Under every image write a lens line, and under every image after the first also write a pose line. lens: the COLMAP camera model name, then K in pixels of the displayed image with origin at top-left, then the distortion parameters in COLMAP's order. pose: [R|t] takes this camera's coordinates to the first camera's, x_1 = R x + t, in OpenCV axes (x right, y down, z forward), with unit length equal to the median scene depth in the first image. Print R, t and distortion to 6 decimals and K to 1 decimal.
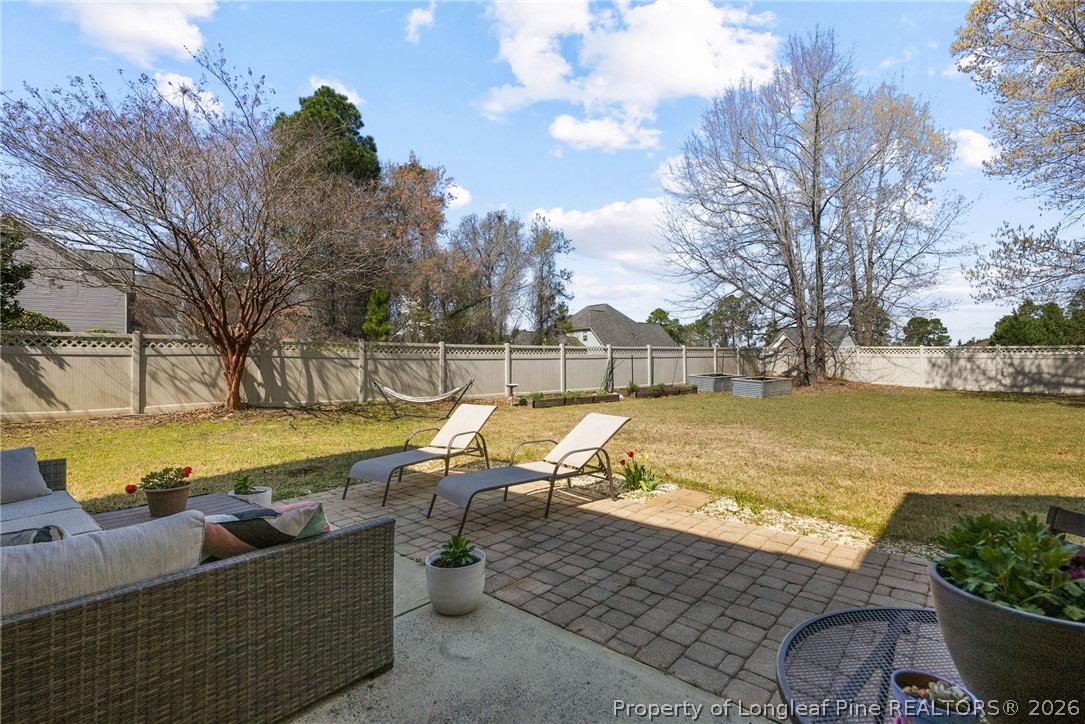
lens RADIAL K [[497.7, 0, 543.7], [0, 497.7, 359.7], [0, 0, 1]] dist [-0.002559, -0.000227]
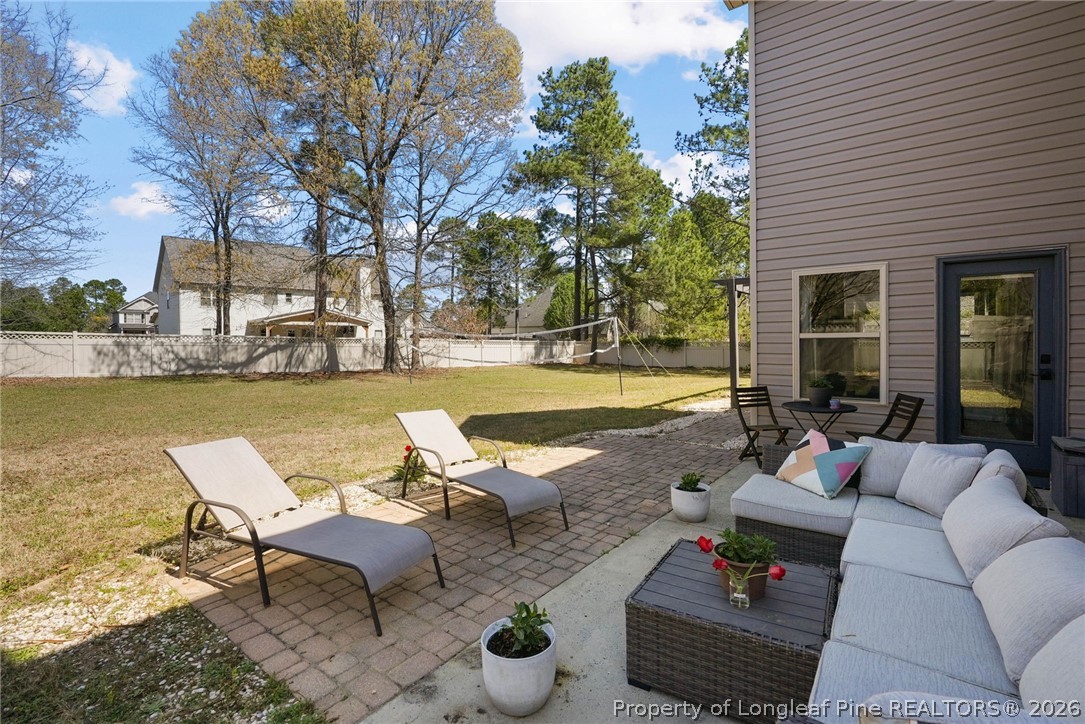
lens RADIAL K [[497.7, 0, 540.4], [0, 497.7, 354.9], [0, 0, 1]] dist [-0.002559, -0.000227]
pose [[-0.081999, -0.015314, 0.996515, -1.981649], [-0.006761, 0.999867, 0.014809, -0.045391], [-0.996609, -0.005523, -0.082092, 1.874413]]
